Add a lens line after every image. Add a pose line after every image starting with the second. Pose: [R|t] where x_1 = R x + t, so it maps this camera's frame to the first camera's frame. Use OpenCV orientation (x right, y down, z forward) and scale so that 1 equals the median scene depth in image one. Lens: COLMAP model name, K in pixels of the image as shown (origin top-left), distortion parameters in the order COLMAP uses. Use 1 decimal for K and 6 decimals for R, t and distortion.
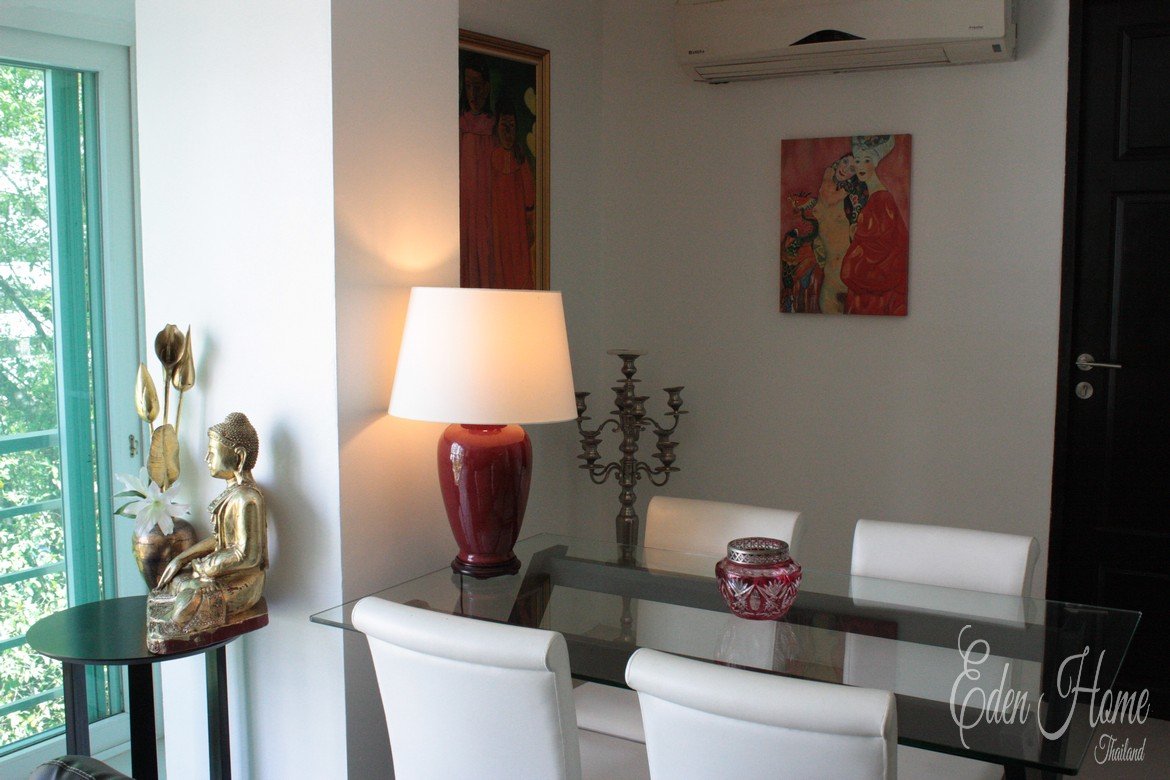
lens RADIAL K [[1114.3, 0, 585.0], [0, 1114.3, 390.0], [0, 0, 1]] dist [-0.095891, -0.000487]
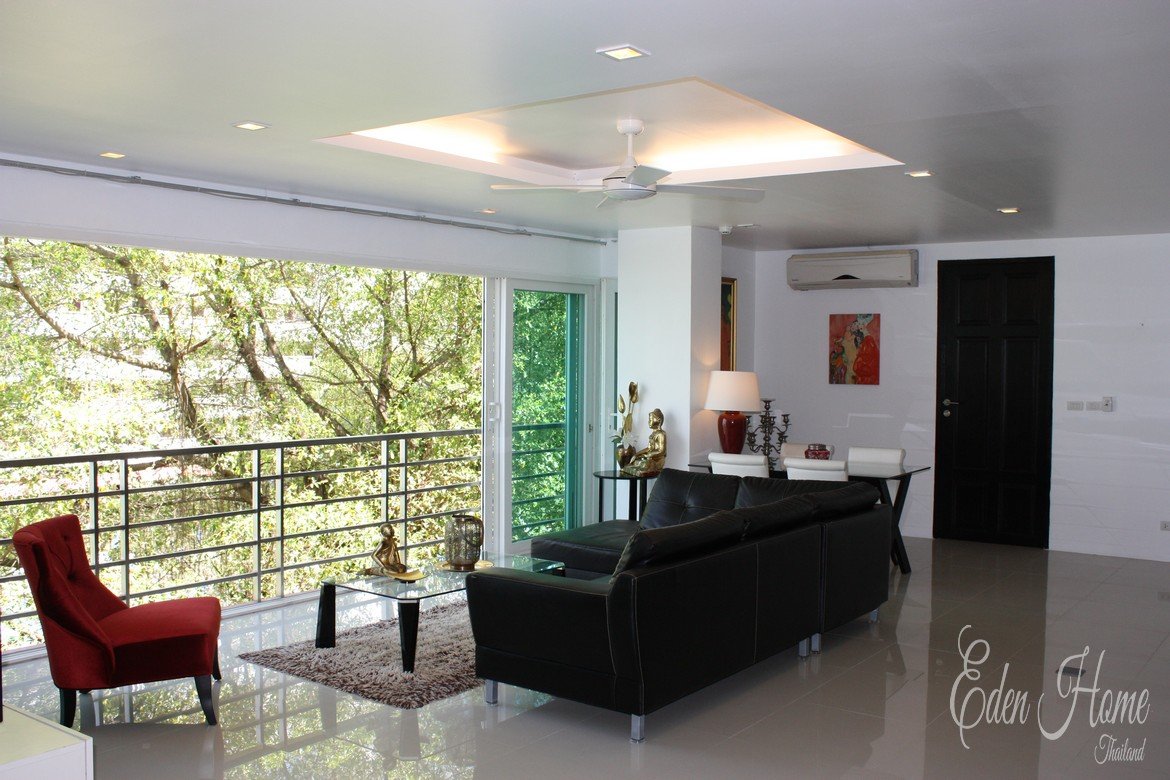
lens RADIAL K [[1057.5, 0, 585.0], [0, 1057.5, 390.0], [0, 0, 1]] dist [-0.123135, -0.001473]
pose [[0.996742, 0.008627, -0.080196, -0.187021], [-0.015275, 0.996461, -0.082651, 0.152780], [0.079199, 0.083607, 0.993347, -1.429948]]
